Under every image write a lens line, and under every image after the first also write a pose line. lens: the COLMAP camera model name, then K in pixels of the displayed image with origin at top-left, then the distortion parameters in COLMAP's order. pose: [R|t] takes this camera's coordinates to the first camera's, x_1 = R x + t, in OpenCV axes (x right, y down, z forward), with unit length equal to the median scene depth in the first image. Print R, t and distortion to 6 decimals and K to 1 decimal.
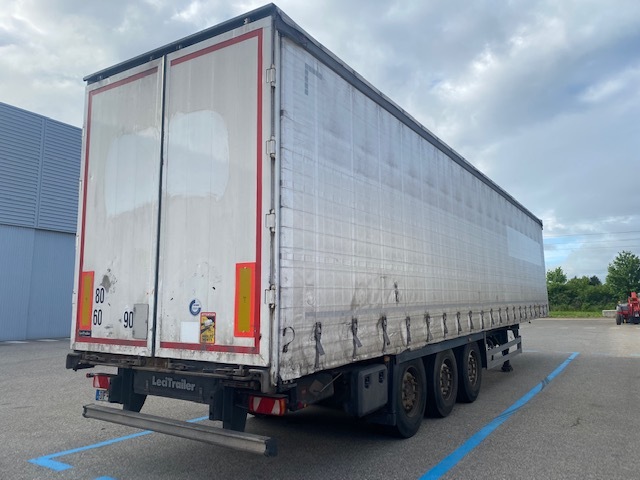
lens RADIAL K [[496.7, 0, 320.8], [0, 496.7, 243.5], [0, 0, 1]] dist [0.001769, -0.001067]
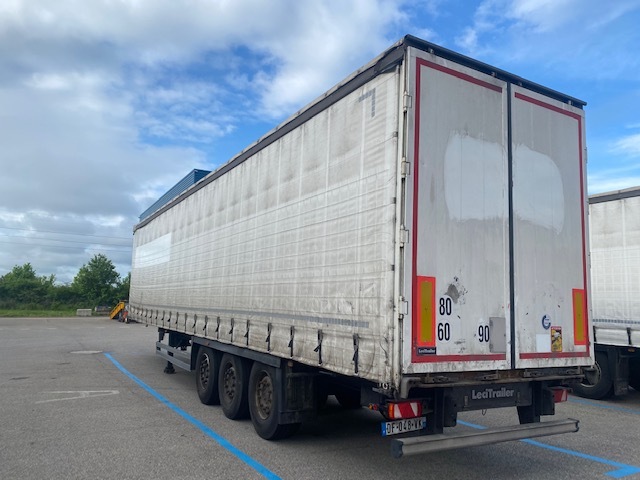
lens RADIAL K [[496.5, 0, 320.0], [0, 496.5, 240.0], [0, 0, 1]] dist [0.001618, 0.002450]
pose [[0.466170, 0.137049, 0.874016, -1.443493], [-0.135144, 0.987365, -0.082741, 0.099467], [-0.874312, -0.079547, 0.478801, 0.855356]]
